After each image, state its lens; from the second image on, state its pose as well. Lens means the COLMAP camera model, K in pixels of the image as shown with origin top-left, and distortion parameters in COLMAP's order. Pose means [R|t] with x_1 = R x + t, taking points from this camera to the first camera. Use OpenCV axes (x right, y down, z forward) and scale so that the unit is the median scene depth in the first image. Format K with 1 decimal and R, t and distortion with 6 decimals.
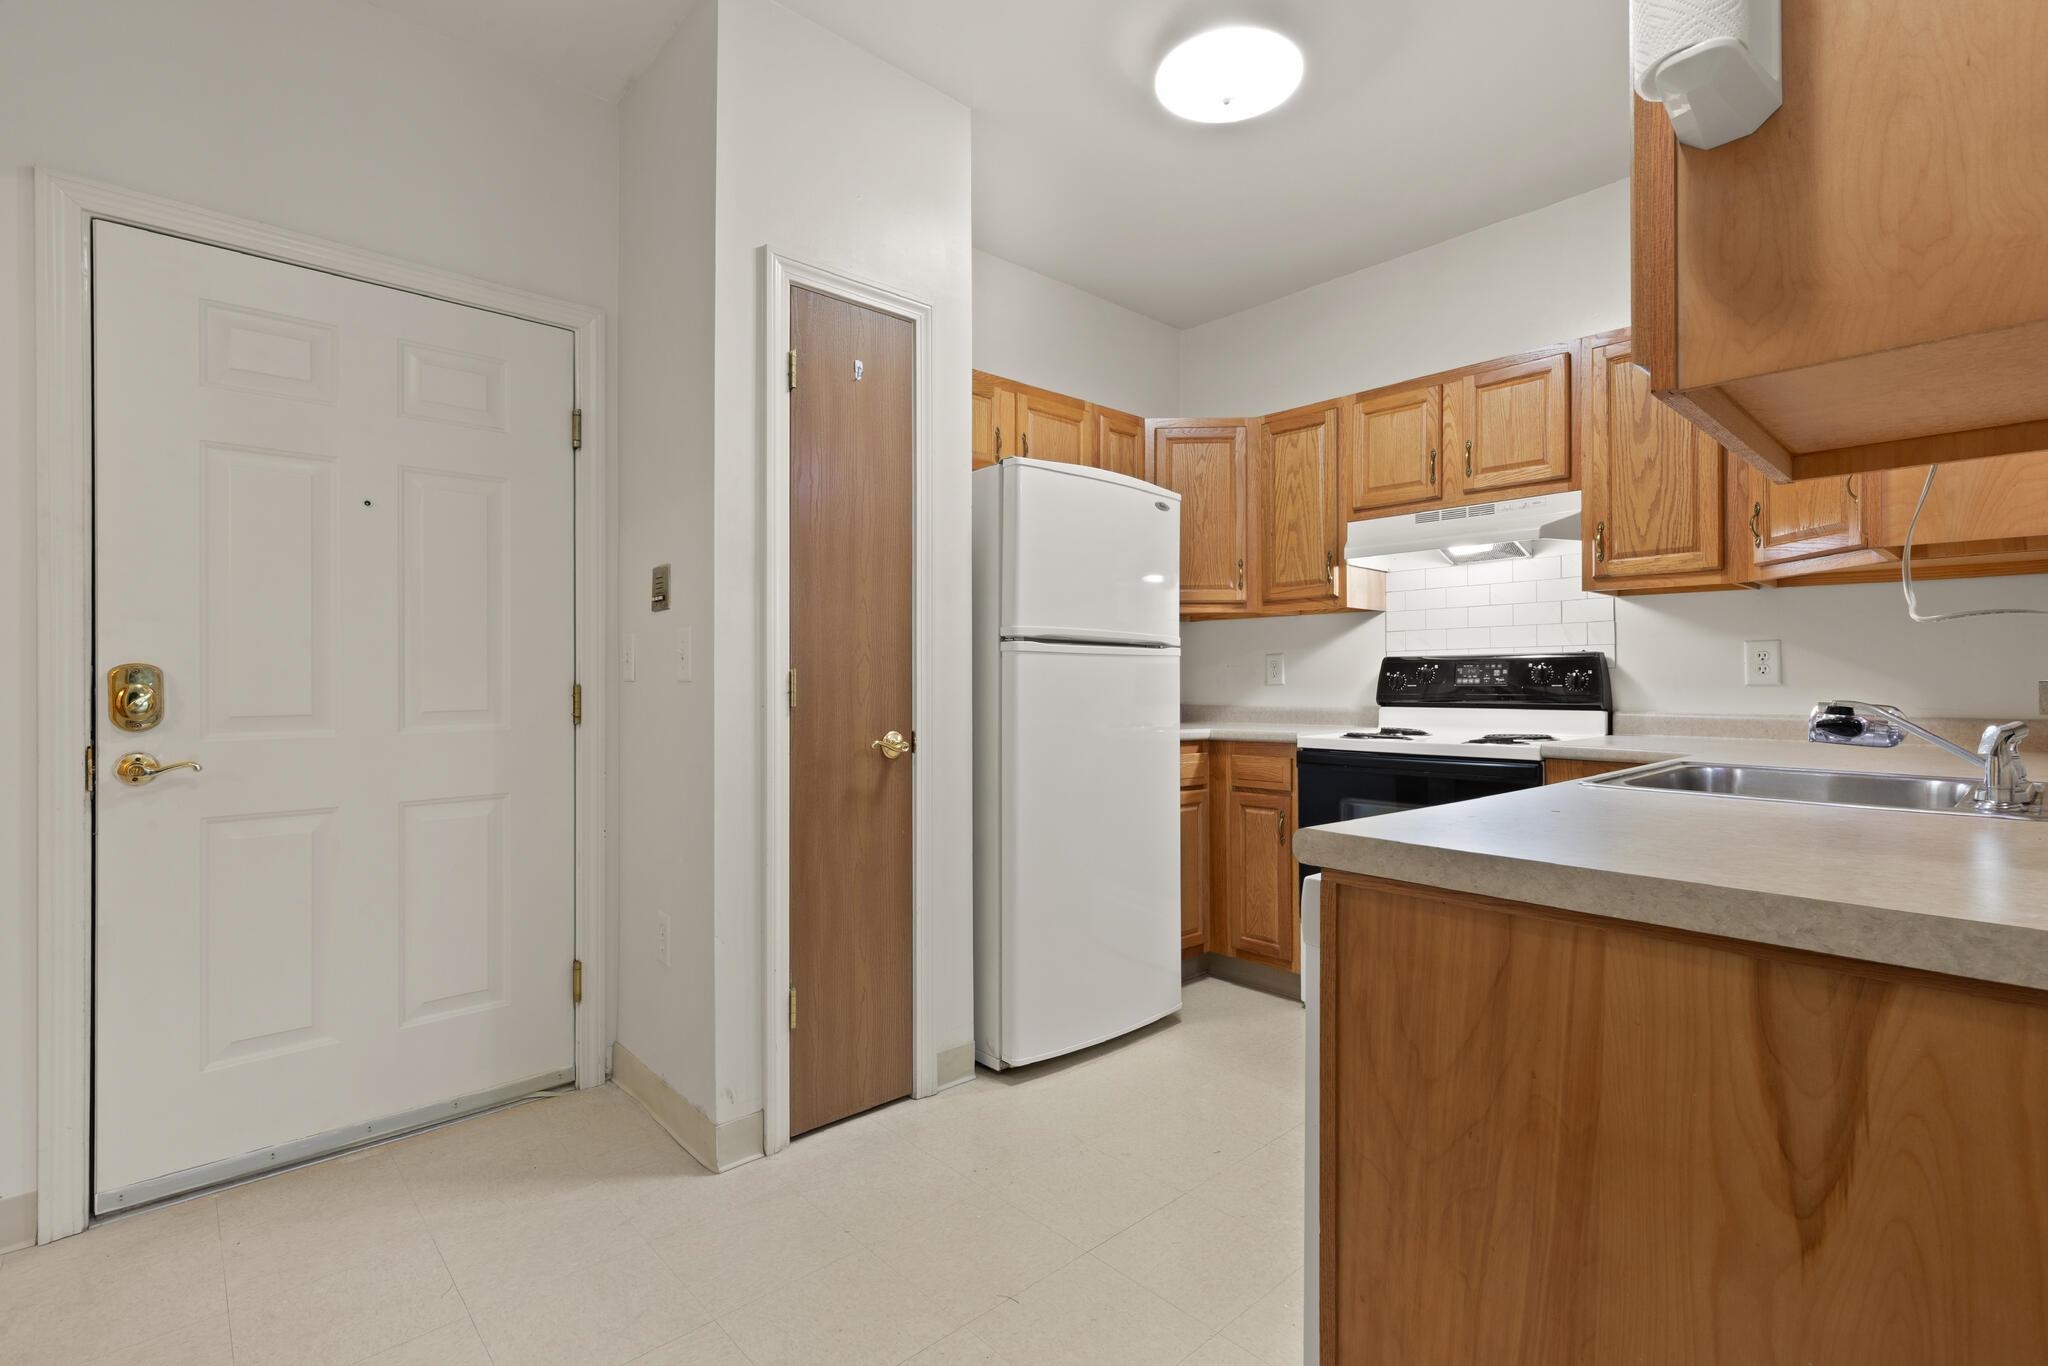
lens RADIAL K [[928.9, 0, 1024.9], [0, 928.9, 677.0], [0, 0, 1]] dist [-0.000437, -0.000121]
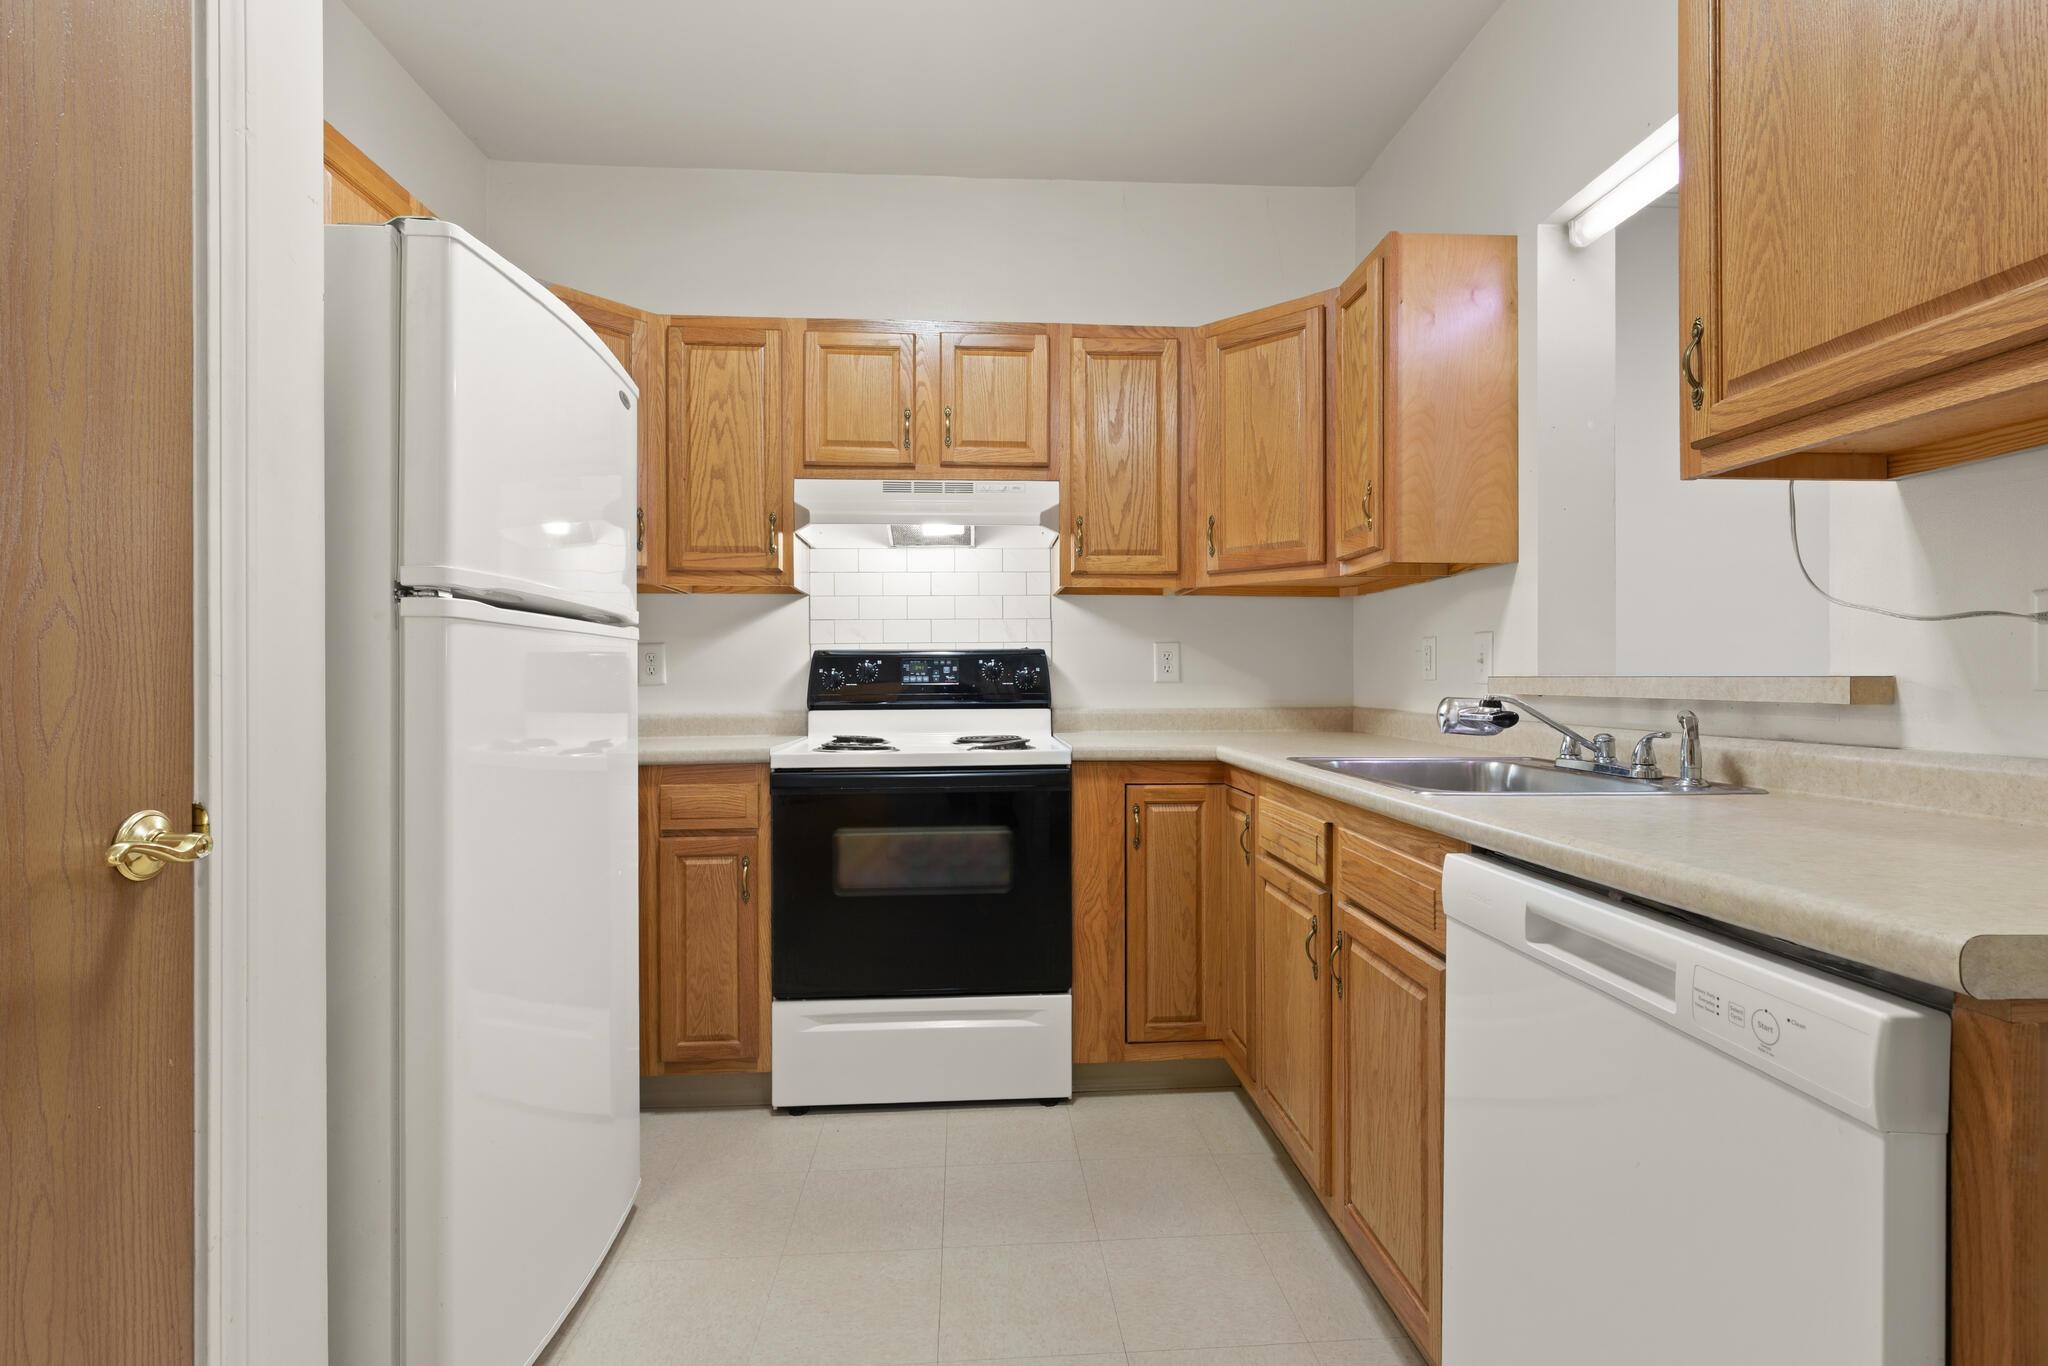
lens RADIAL K [[948.0, 0, 1024.0], [0, 948.0, 675.4], [0, 0, 1]] dist [0.003359, -0.000287]
pose [[0.626491, 0.002728, 0.779424, -0.178927], [-0.002084, 0.999996, -0.001825, 0.002613], [-0.779426, -0.000481, 0.626495, 0.382616]]
